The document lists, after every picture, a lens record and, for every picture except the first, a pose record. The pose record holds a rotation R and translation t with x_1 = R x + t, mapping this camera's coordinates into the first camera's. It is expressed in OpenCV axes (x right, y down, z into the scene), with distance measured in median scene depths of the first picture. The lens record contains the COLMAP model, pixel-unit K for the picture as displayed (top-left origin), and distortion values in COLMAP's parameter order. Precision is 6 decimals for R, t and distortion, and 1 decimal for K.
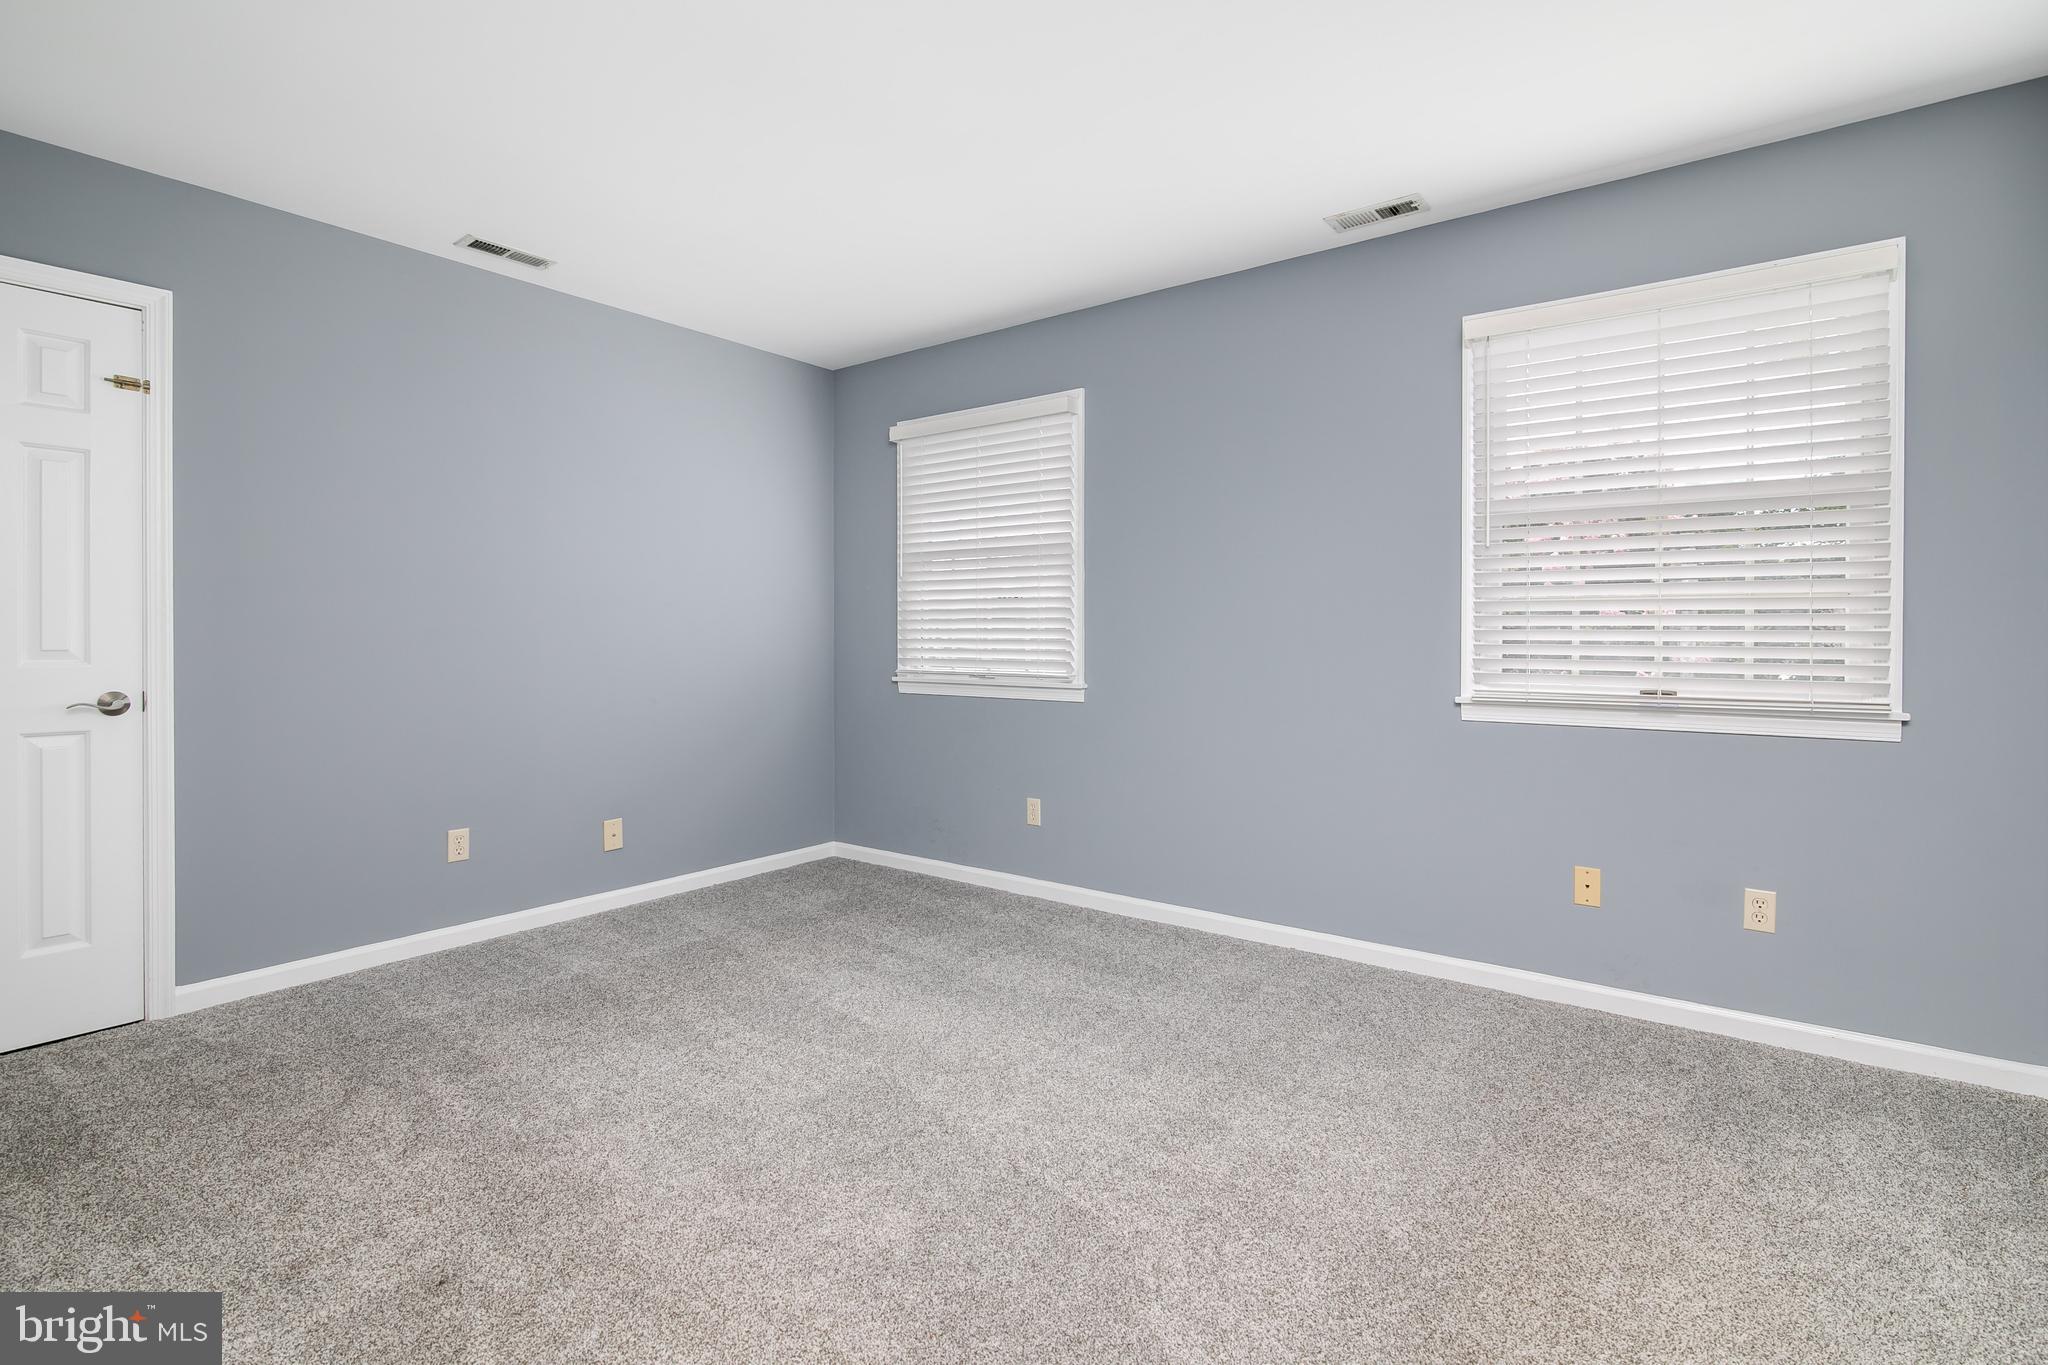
lens RADIAL K [[970.0, 0, 1023.5], [0, 970.0, 637.7], [0, 0, 1]] dist [-0.009411, 0.001258]
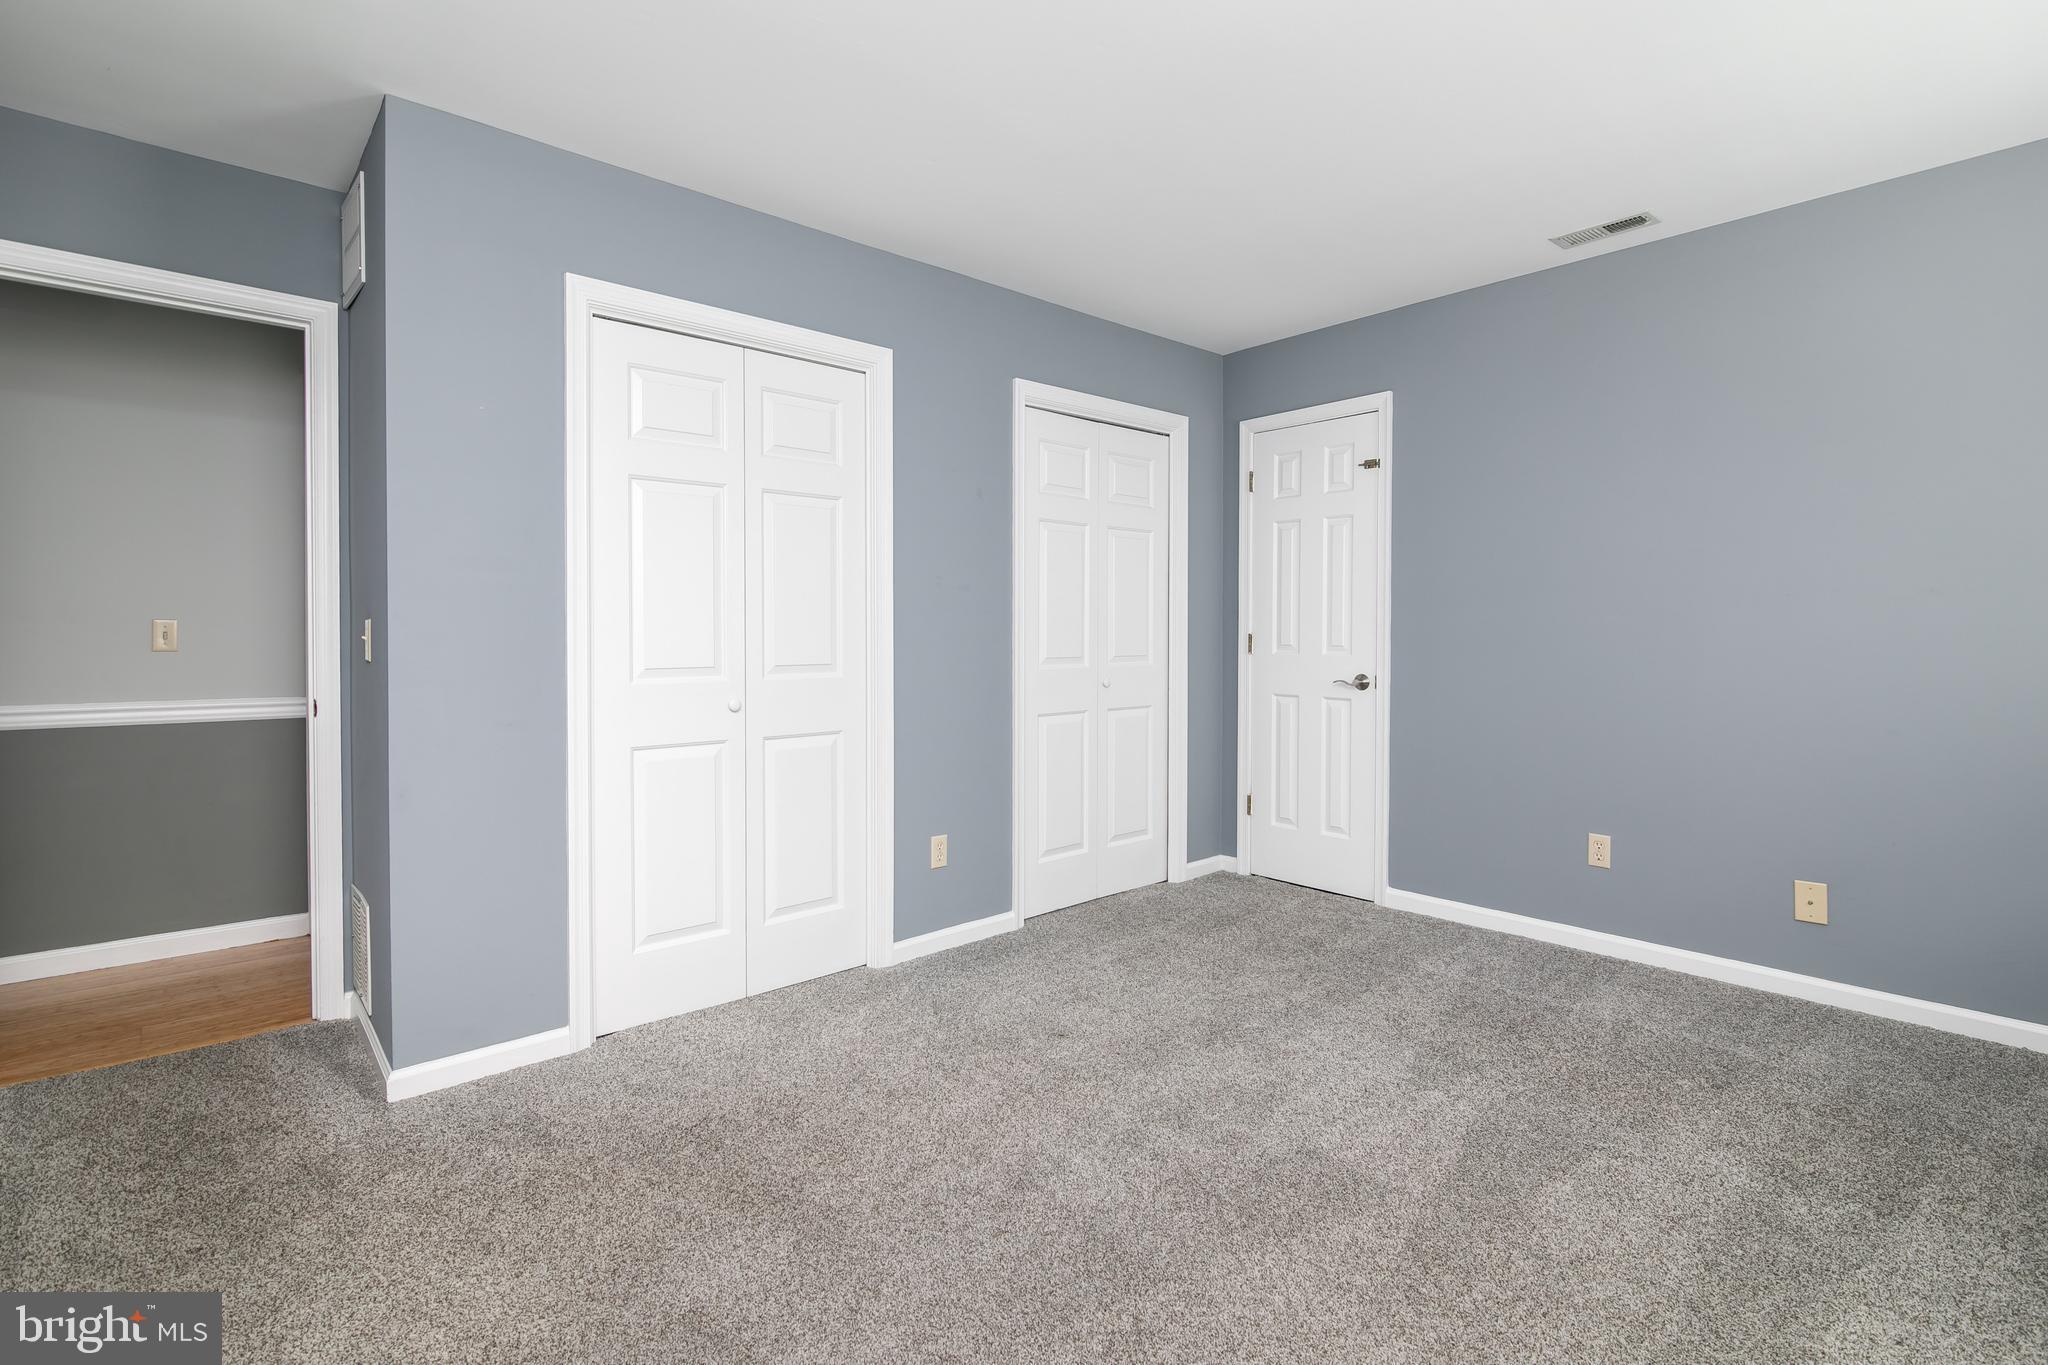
lens RADIAL K [[970.0, 0, 1035.9], [0, 970.0, 648.9], [0, 0, 1]] dist [-0.009411, 0.001258]
pose [[-0.205387, 0.011441, -0.978614, 0.611623], [-0.005286, 0.999904, 0.012799, 0.000319], [0.978667, 0.007801, -0.205307, 0.798396]]
